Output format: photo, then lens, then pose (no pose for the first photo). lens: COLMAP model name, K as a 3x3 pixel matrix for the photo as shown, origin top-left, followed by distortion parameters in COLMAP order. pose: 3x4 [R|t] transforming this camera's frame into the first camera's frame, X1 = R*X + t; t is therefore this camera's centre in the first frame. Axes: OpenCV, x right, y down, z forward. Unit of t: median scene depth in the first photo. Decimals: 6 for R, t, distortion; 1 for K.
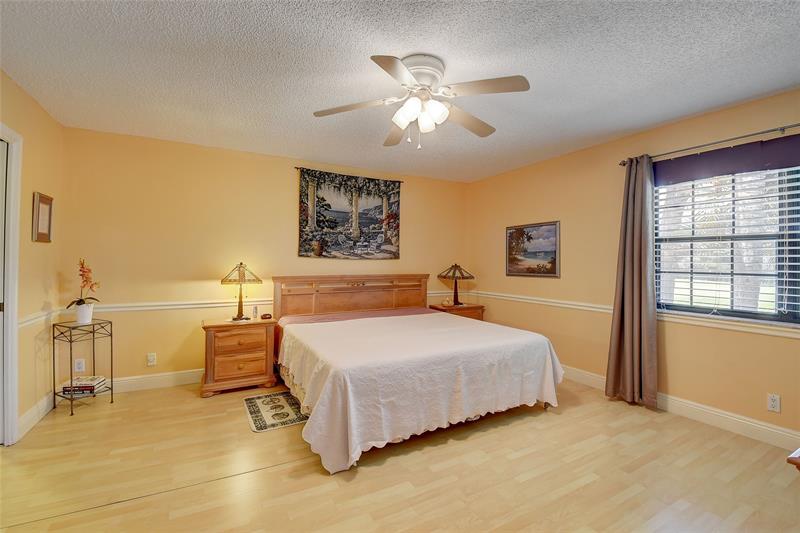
lens RADIAL K [[352.4, 0, 399.7], [0, 352.4, 257.6], [0, 0, 1]] dist [0.009981, -0.022408]
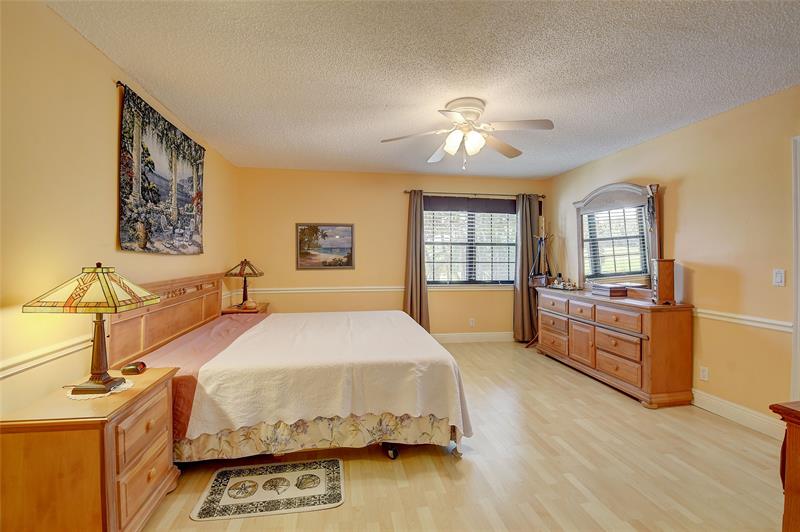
lens RADIAL K [[352.4, 0, 399.7], [0, 352.4, 257.1], [0, 0, 1]] dist [0.009981, -0.022408]
pose [[0.320970, -0.009354, 0.947043, -0.640086], [-0.012102, 0.999829, 0.013977, -0.004696], [-0.947012, -0.015947, 0.320802, 0.418179]]
